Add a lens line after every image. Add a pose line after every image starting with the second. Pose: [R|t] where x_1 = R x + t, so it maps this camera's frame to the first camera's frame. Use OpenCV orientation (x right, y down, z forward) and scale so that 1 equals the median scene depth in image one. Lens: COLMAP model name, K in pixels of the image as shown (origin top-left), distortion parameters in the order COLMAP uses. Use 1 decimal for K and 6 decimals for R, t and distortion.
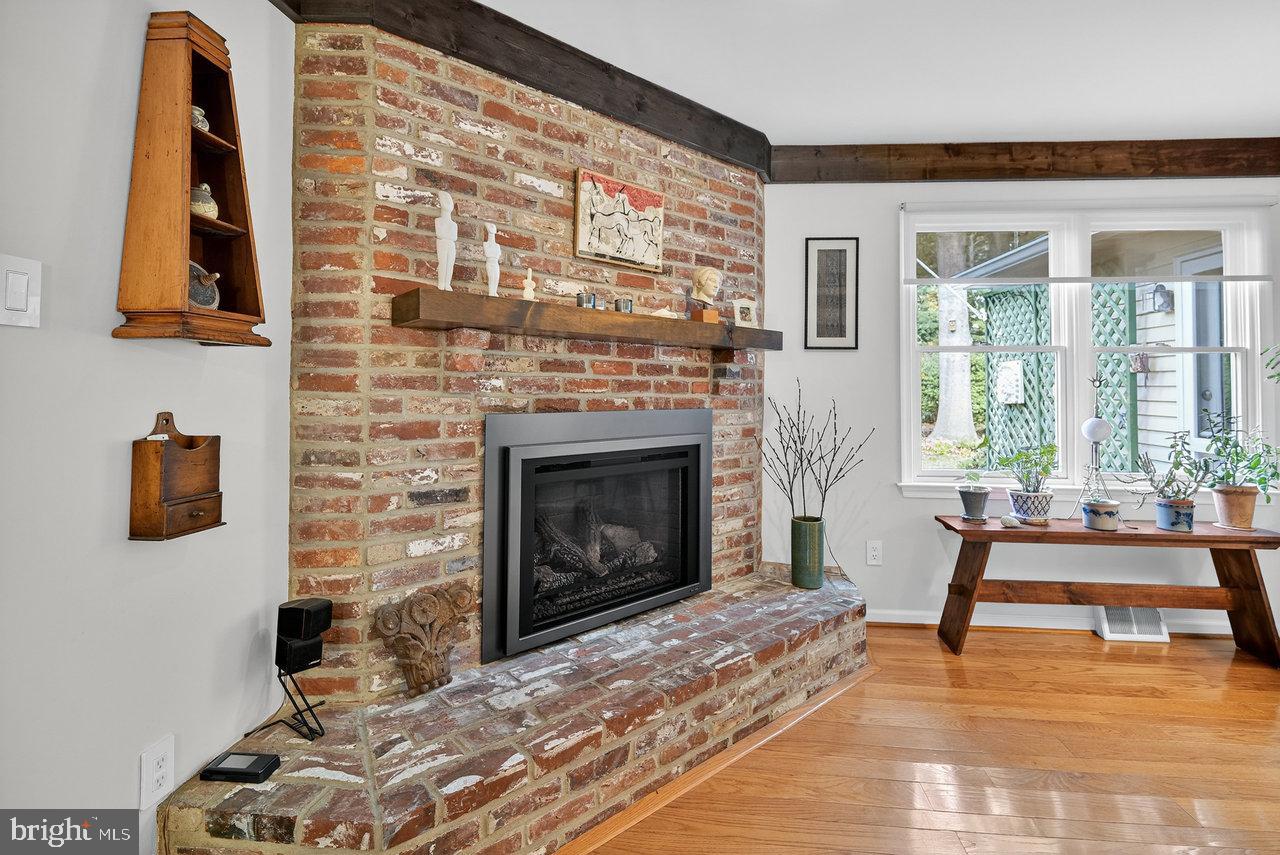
lens RADIAL K [[599.2, 0, 662.8], [0, 599.2, 371.8], [0, 0, 1]] dist [-0.002723, -0.004512]
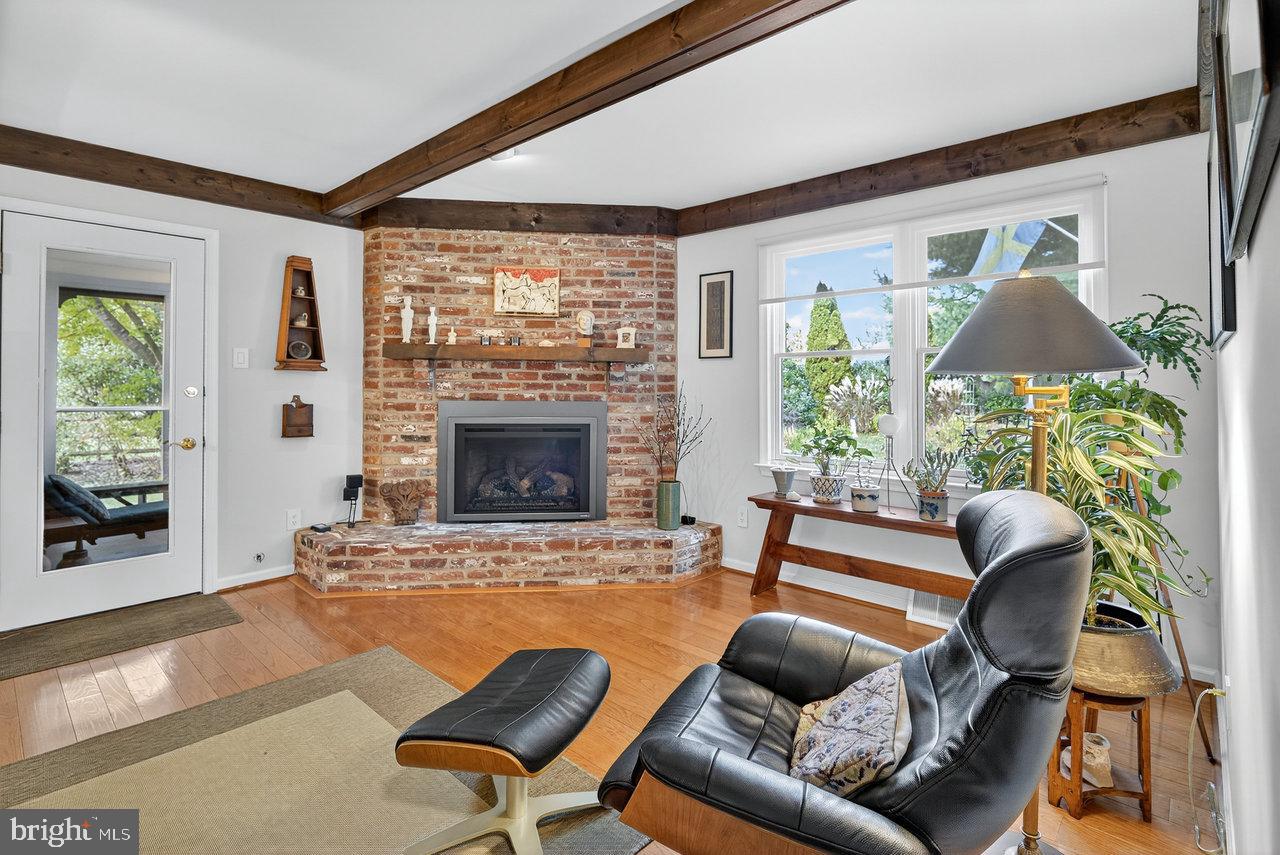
lens RADIAL K [[599.2, 0, 674.2], [0, 599.2, 384.1], [0, 0, 1]] dist [-0.002723, -0.004512]
pose [[0.814017, -0.008428, -0.580779, 1.406504], [0.013849, 0.999892, 0.004900, 0.015716], [0.580676, -0.012032, 0.814046, -0.169909]]
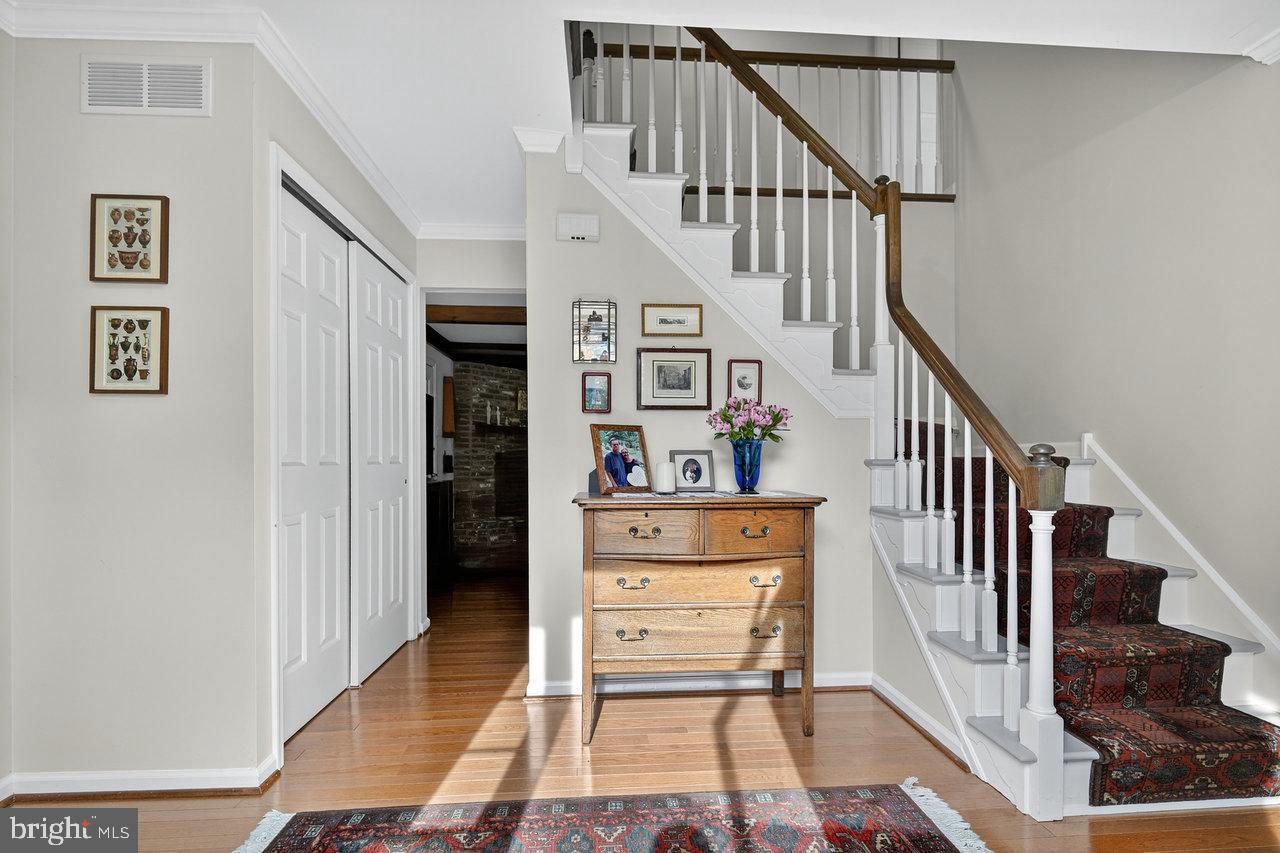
lens RADIAL K [[599.2, 0, 648.9], [0, 599.2, 453.4], [0, 0, 1]] dist [-0.002723, -0.004512]
pose [[0.987629, -0.001303, 0.156803, 0.074456], [-0.000267, 0.999950, 0.009995, 0.024238], [-0.156808, -0.009914, 0.987579, -2.795949]]
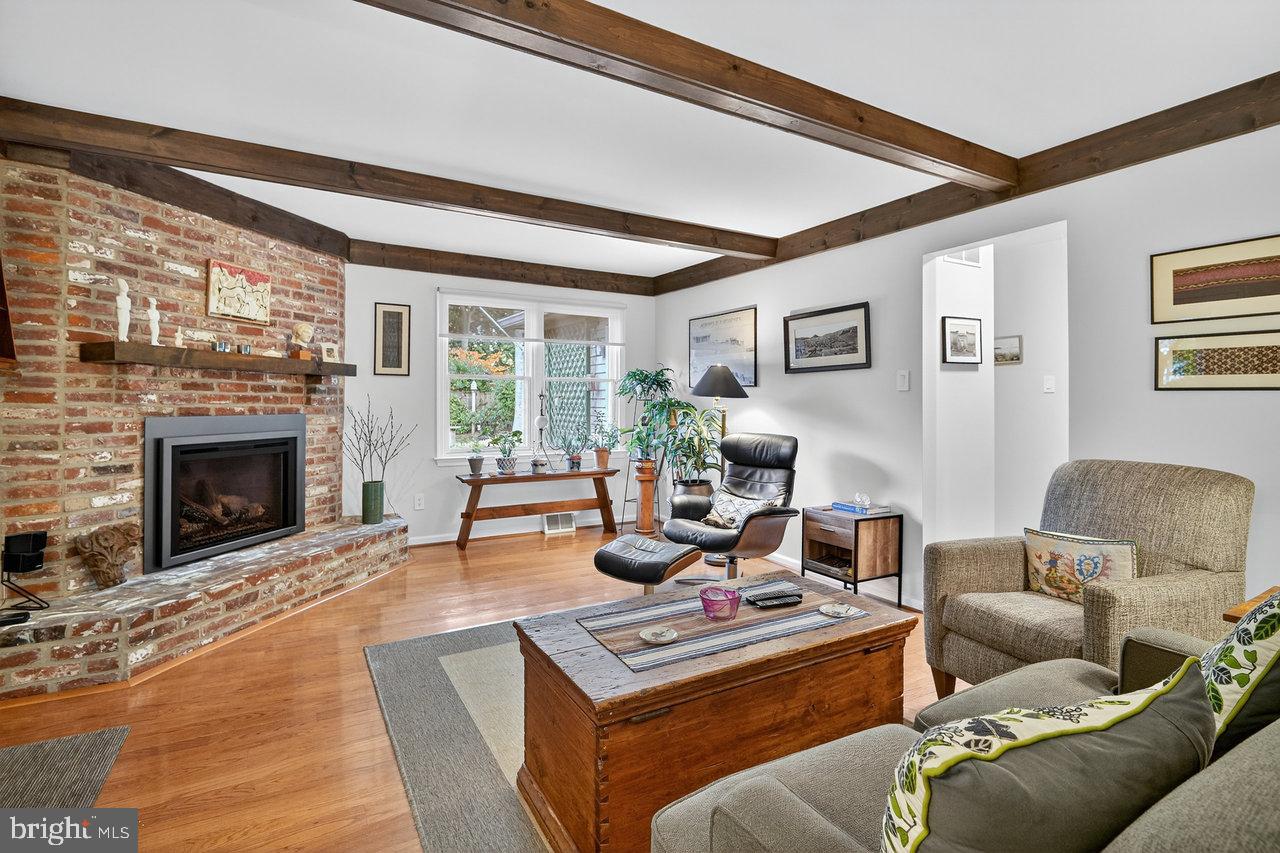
lens RADIAL K [[599.2, 0, 644.5], [0, 599.2, 394.6], [0, 0, 1]] dist [-0.002723, -0.004512]
pose [[0.816834, 0.001464, 0.576872, -0.118250], [-0.010728, 0.999862, 0.012654, -0.021194], [-0.576774, -0.016525, 0.816737, -0.953733]]
